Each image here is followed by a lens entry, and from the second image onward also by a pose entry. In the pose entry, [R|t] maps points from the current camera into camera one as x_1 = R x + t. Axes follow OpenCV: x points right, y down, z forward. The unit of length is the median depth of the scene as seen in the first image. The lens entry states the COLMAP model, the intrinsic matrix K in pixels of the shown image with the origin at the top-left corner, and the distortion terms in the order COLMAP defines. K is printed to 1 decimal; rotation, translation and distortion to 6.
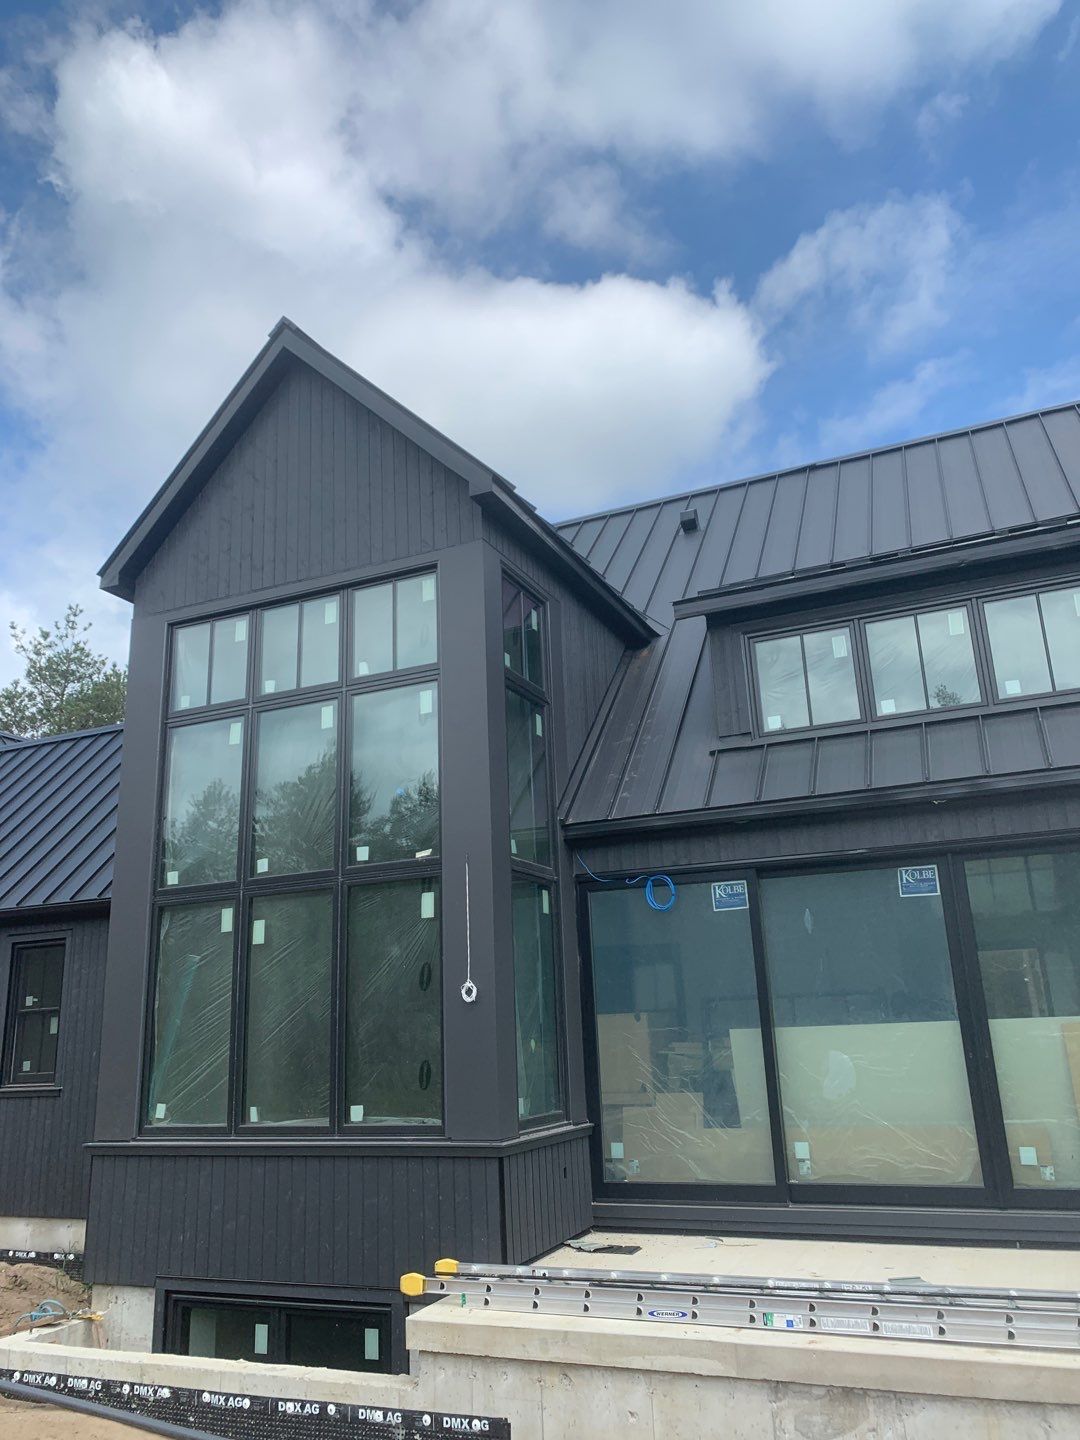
lens RADIAL K [[1101.6, 0, 540.0], [0, 1101.6, 720.0], [0, 0, 1]] dist [0.056980, -0.072451]
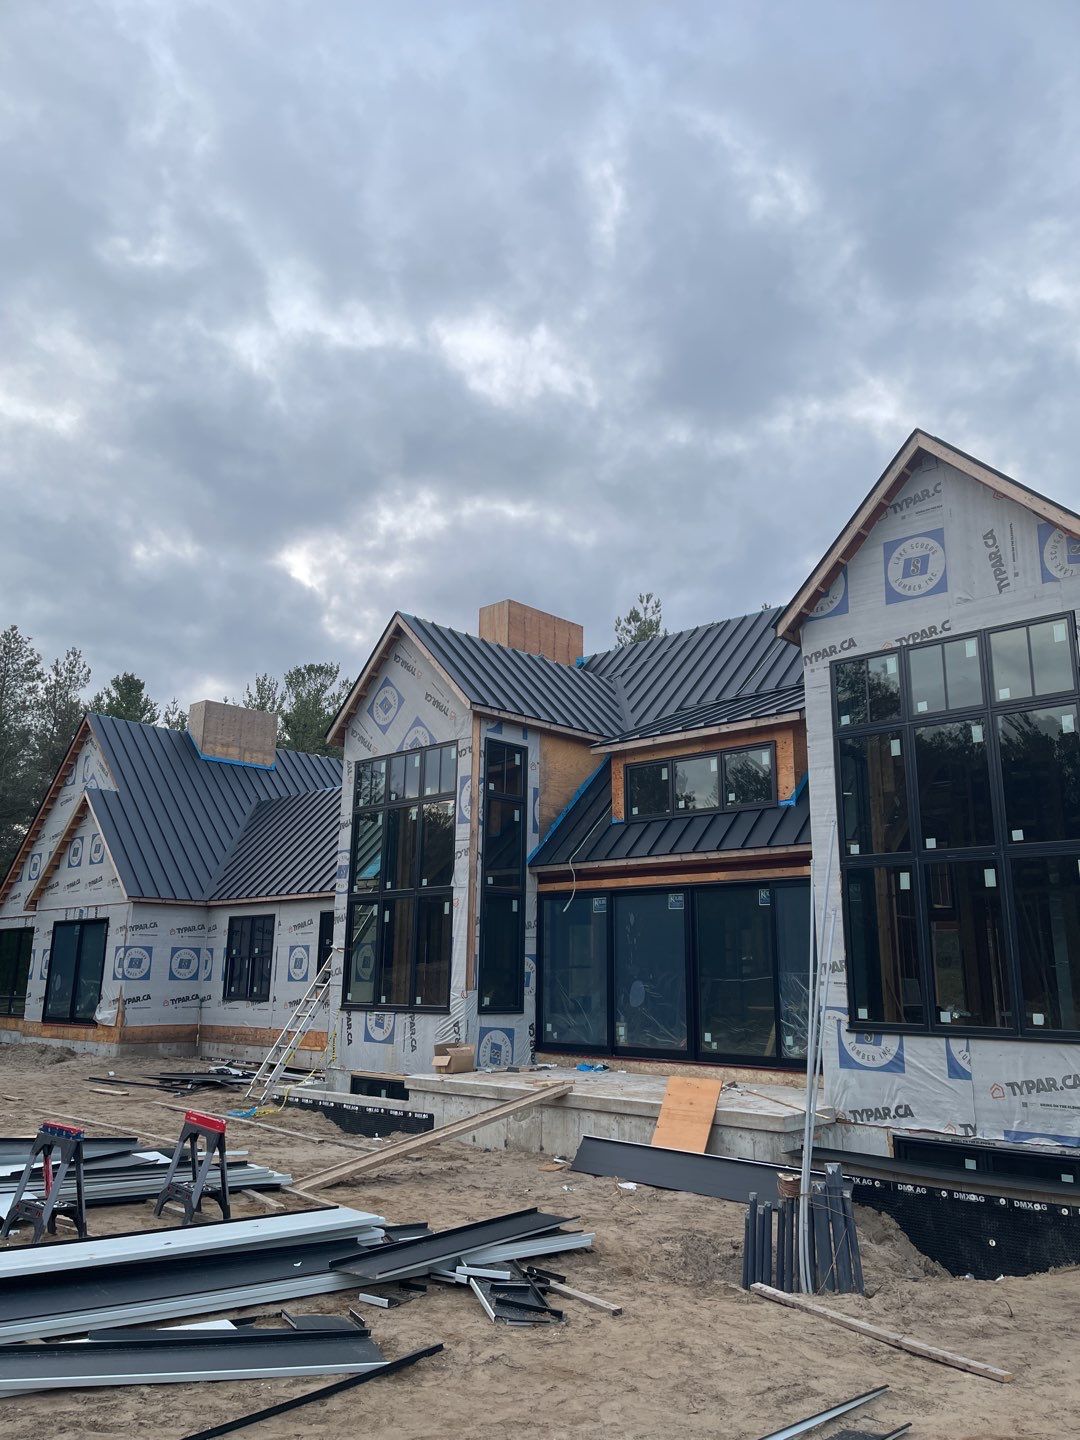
lens RADIAL K [[1101.6, 0, 540.0], [0, 1101.6, 720.0], [0, 0, 1]] dist [0.056980, -0.072451]
pose [[0.932541, -0.034463, -0.359415, 1.059067], [0.053873, 0.997572, 0.044127, -0.350934], [0.357022, -0.060513, 0.932134, -1.141975]]
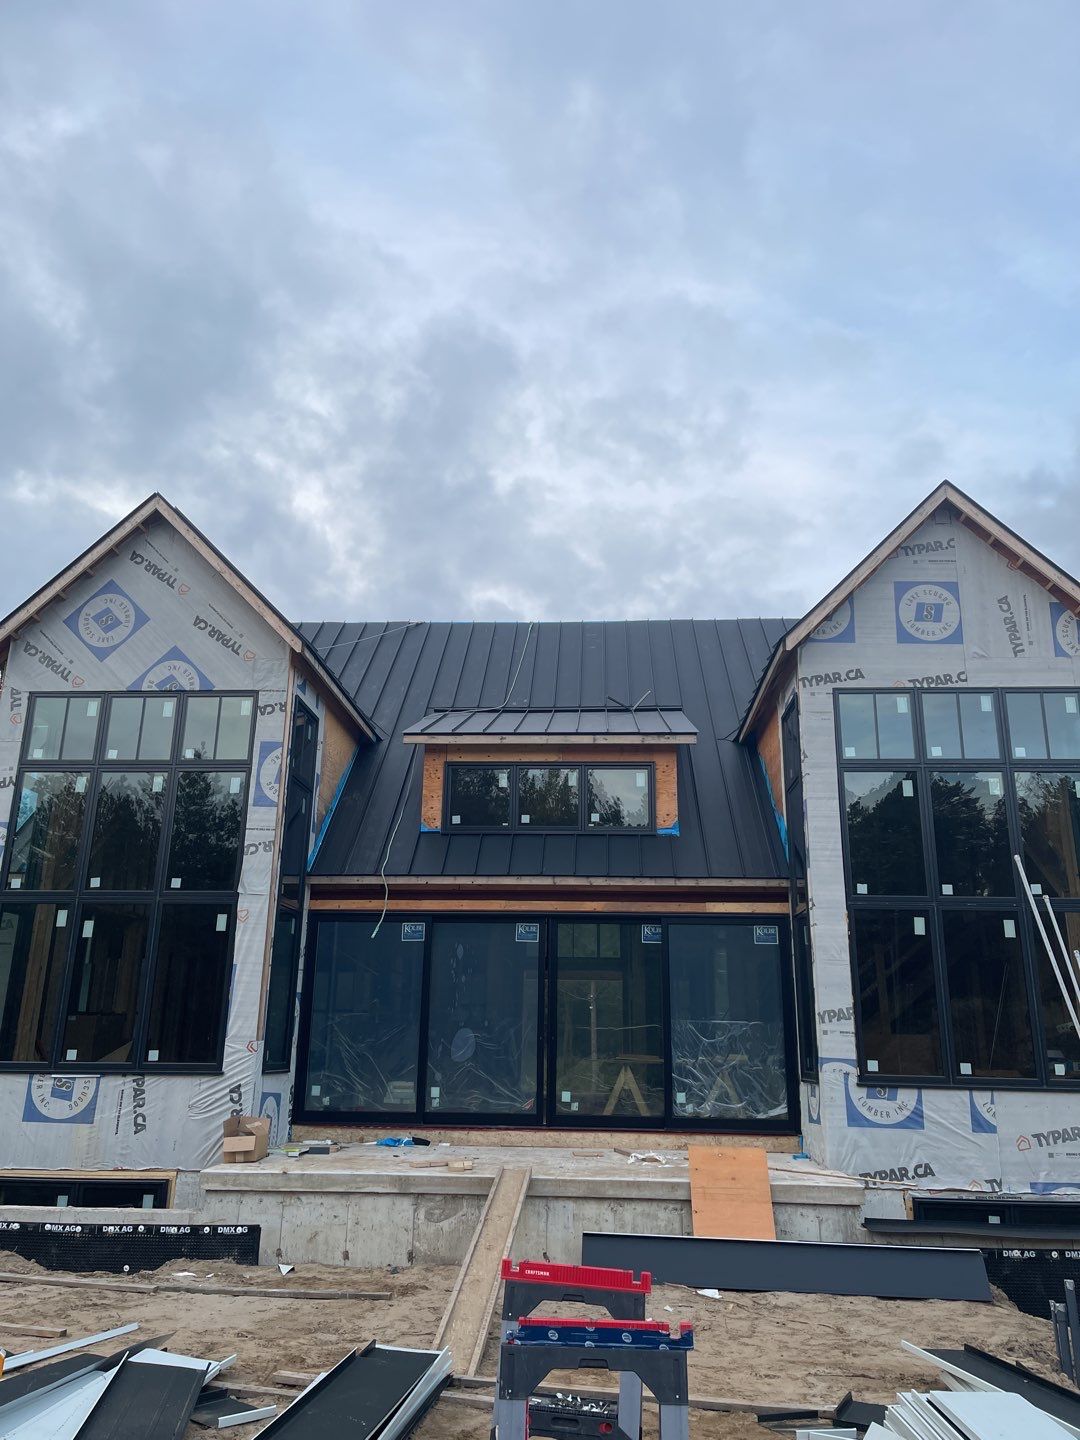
lens RADIAL K [[1101.6, 0, 540.0], [0, 1101.6, 720.0], [0, 0, 1]] dist [0.056980, -0.072451]
pose [[0.939674, 0.145480, 0.309594, -0.247306], [-0.143189, 0.989233, -0.030241, -0.152606], [-0.310660, -0.015913, 0.950388, -0.714311]]
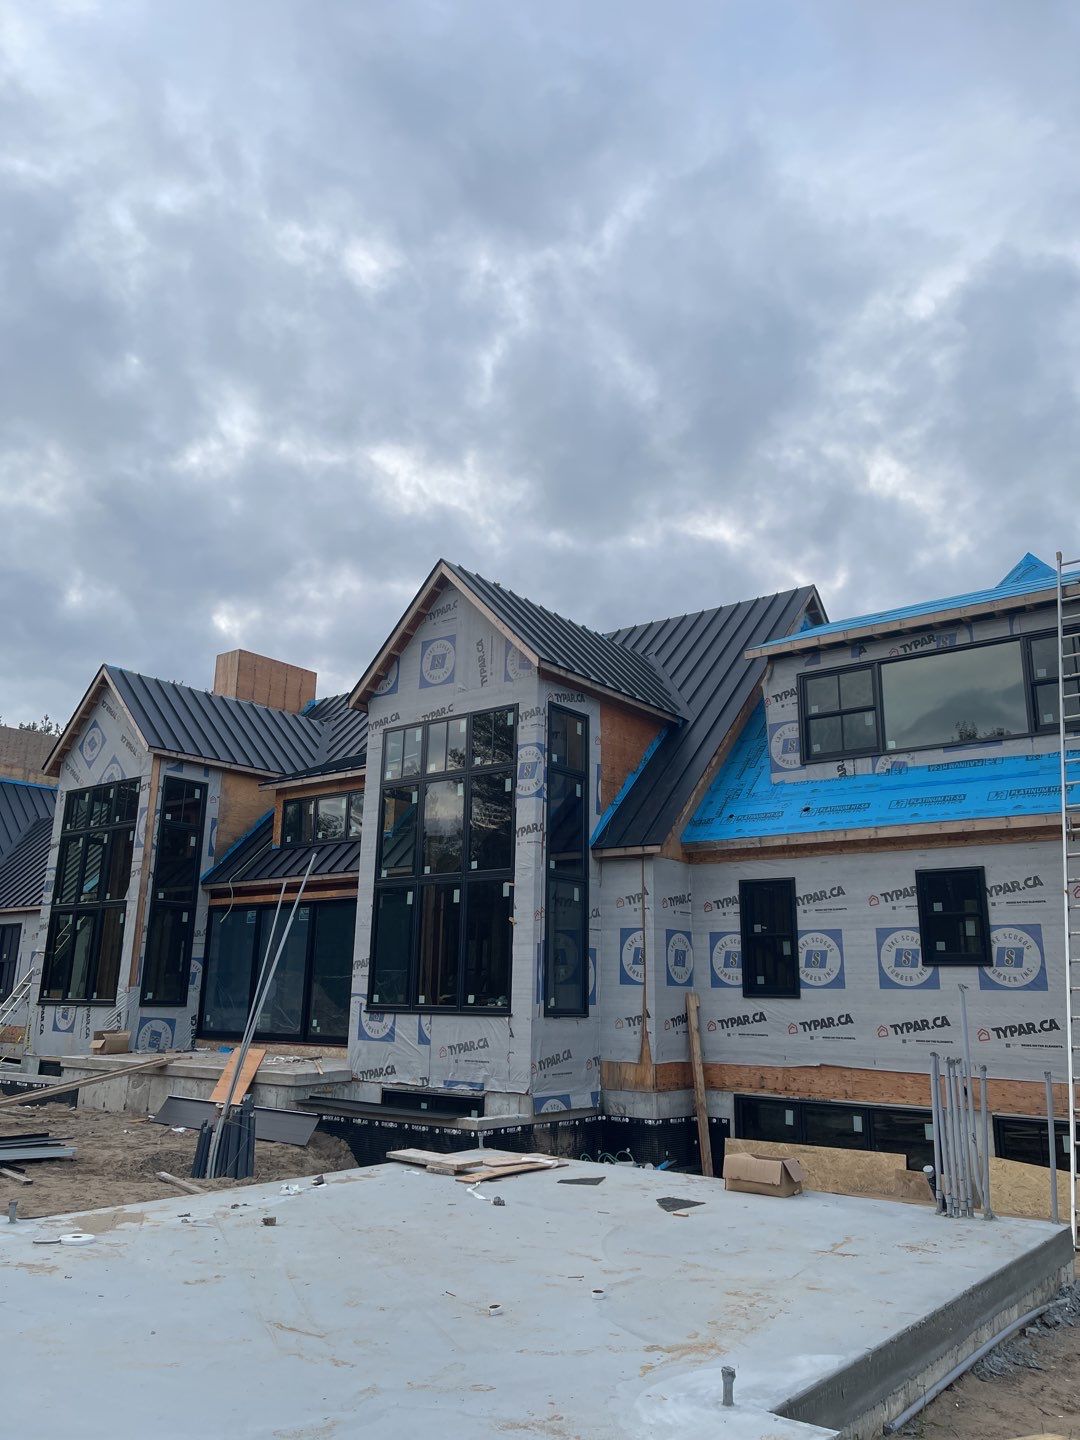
lens RADIAL K [[1090.6, 0, 597.1], [0, 1090.6, 724.3], [0, 0, 1]] dist [0.001107, -0.001057]
pose [[0.971475, -0.008799, -0.236977, 1.951856], [0.017857, 0.999189, 0.036101, -0.438157], [0.236467, -0.039303, 0.970844, -1.464514]]
